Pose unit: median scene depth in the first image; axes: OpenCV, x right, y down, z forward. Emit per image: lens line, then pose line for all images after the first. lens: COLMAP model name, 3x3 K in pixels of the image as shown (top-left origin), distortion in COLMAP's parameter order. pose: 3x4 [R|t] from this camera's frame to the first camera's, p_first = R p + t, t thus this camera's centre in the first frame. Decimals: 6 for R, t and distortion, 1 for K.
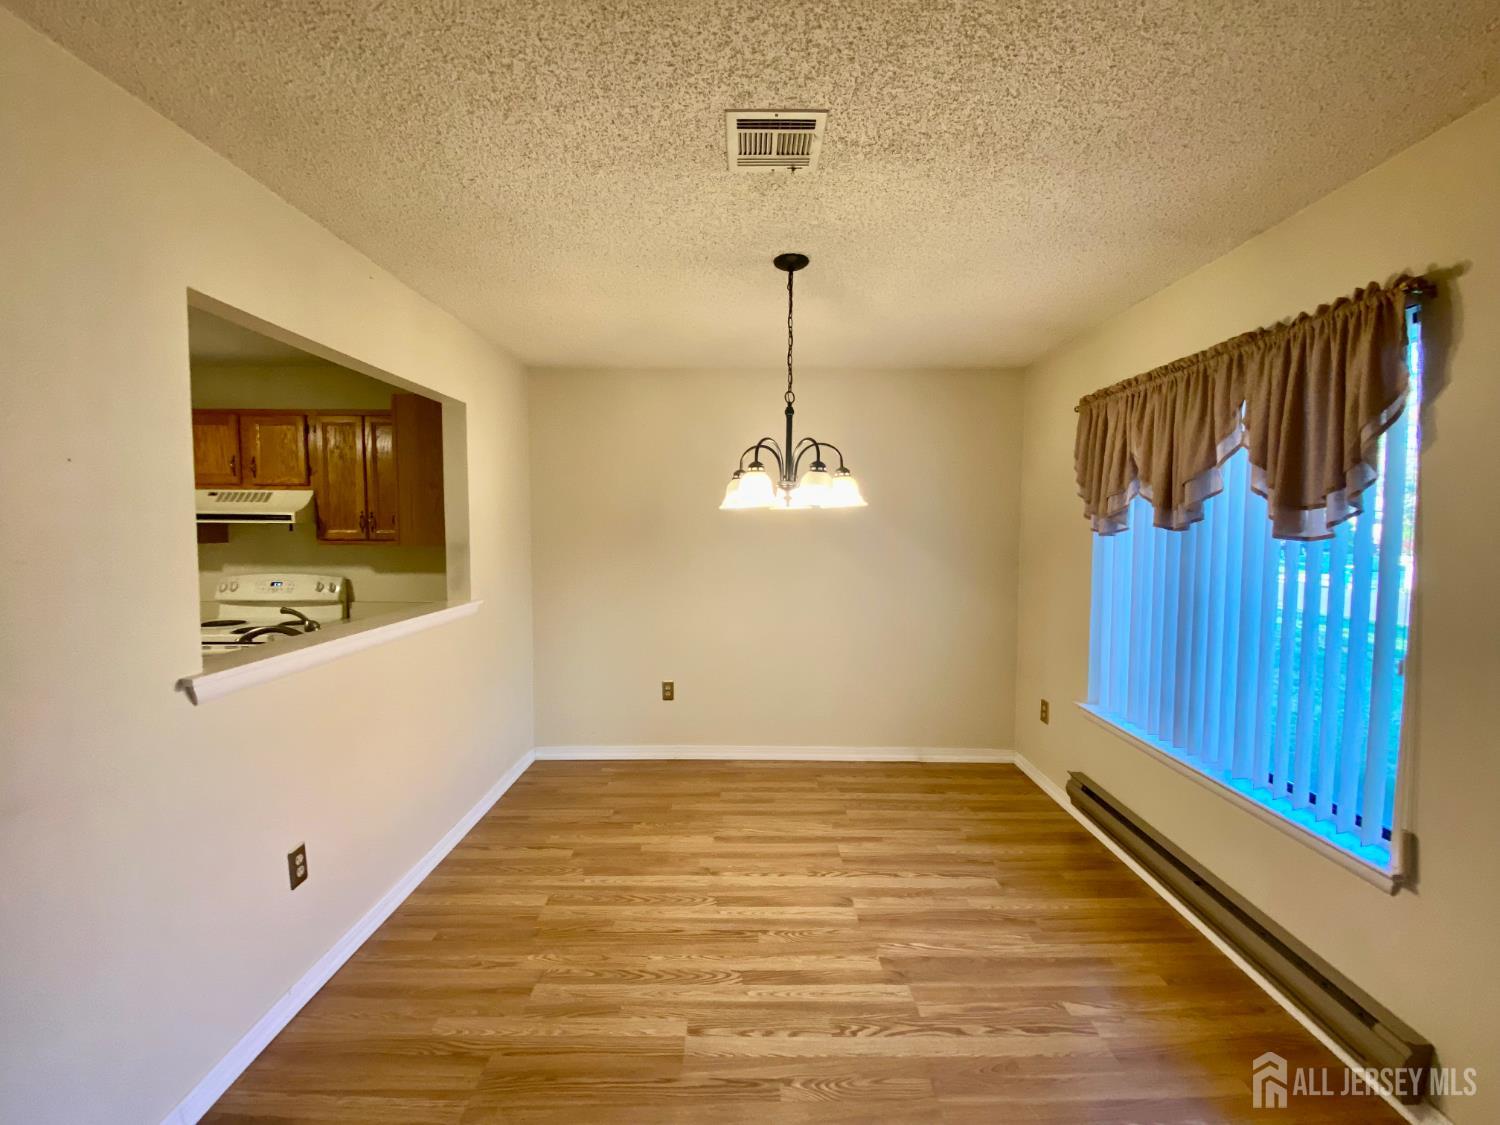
lens RADIAL K [[603.2, 0, 750.6], [0, 603.2, 557.0], [0, 0, 1]] dist [-0.000986, -0.000075]
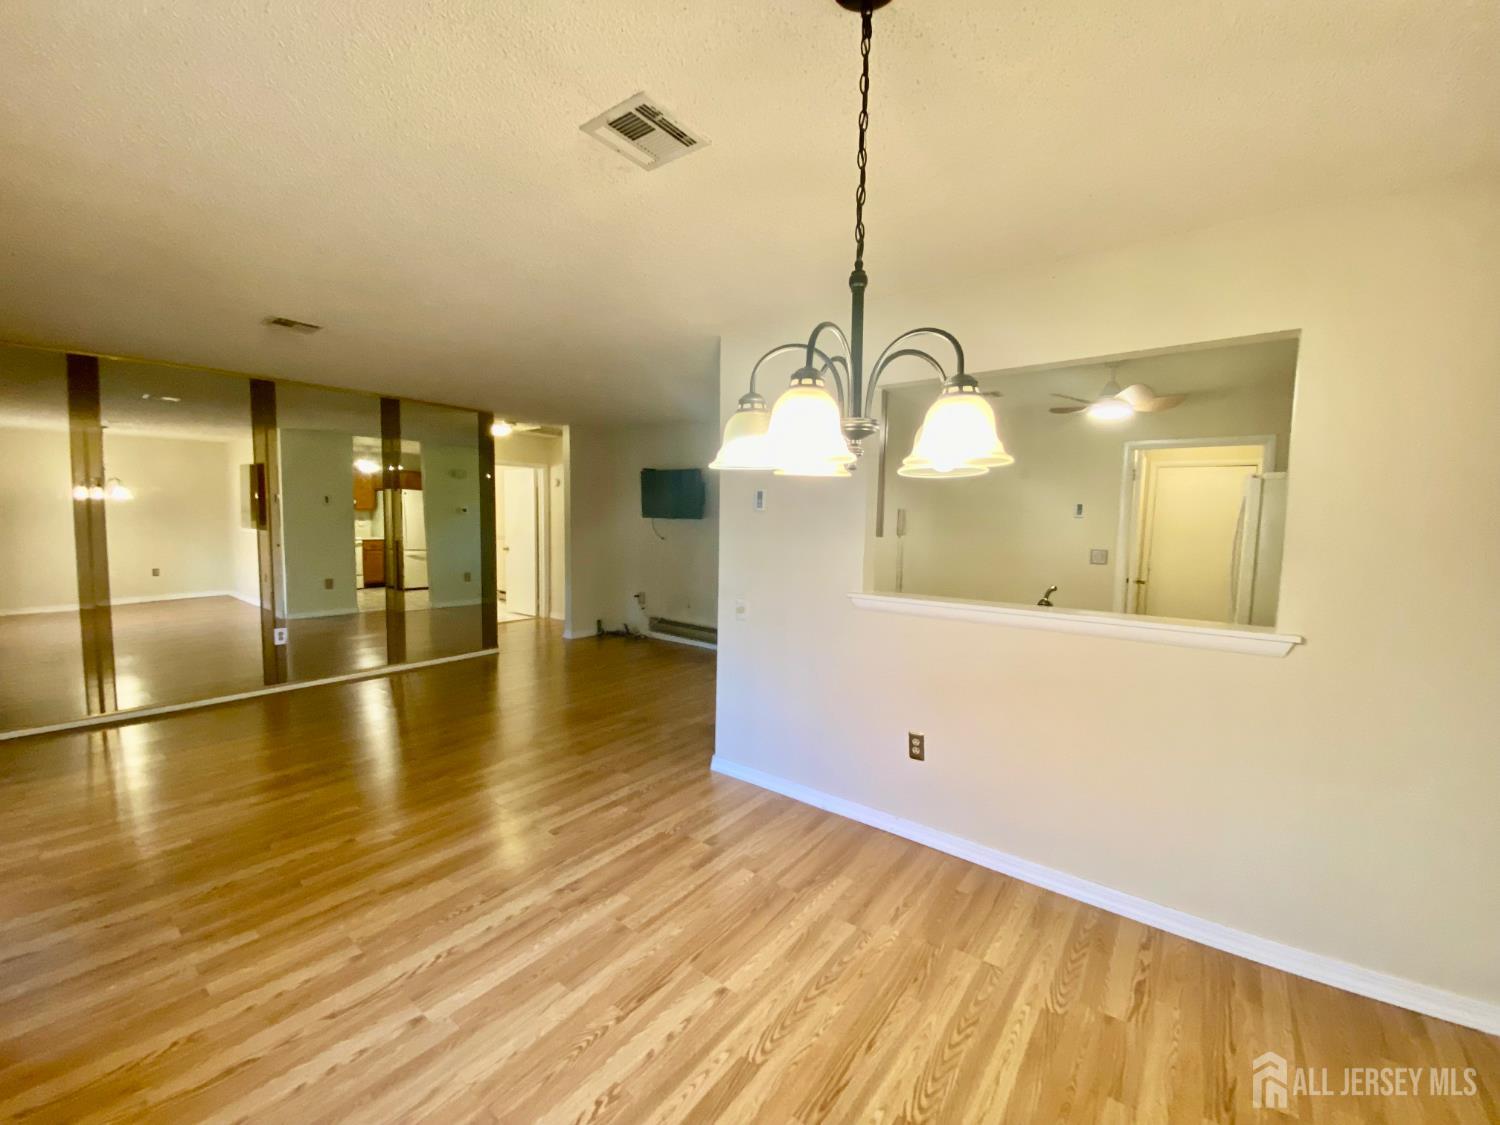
lens RADIAL K [[599.9, 0, 763.7], [0, 599.9, 556.2], [0, 0, 1]] dist [-0.000831, -0.007416]
pose [[-0.582124, 0.041563, -0.812037, 0.650116], [-0.065303, 0.993077, 0.097643, -0.073258], [0.810474, 0.109868, -0.575379, 1.501989]]
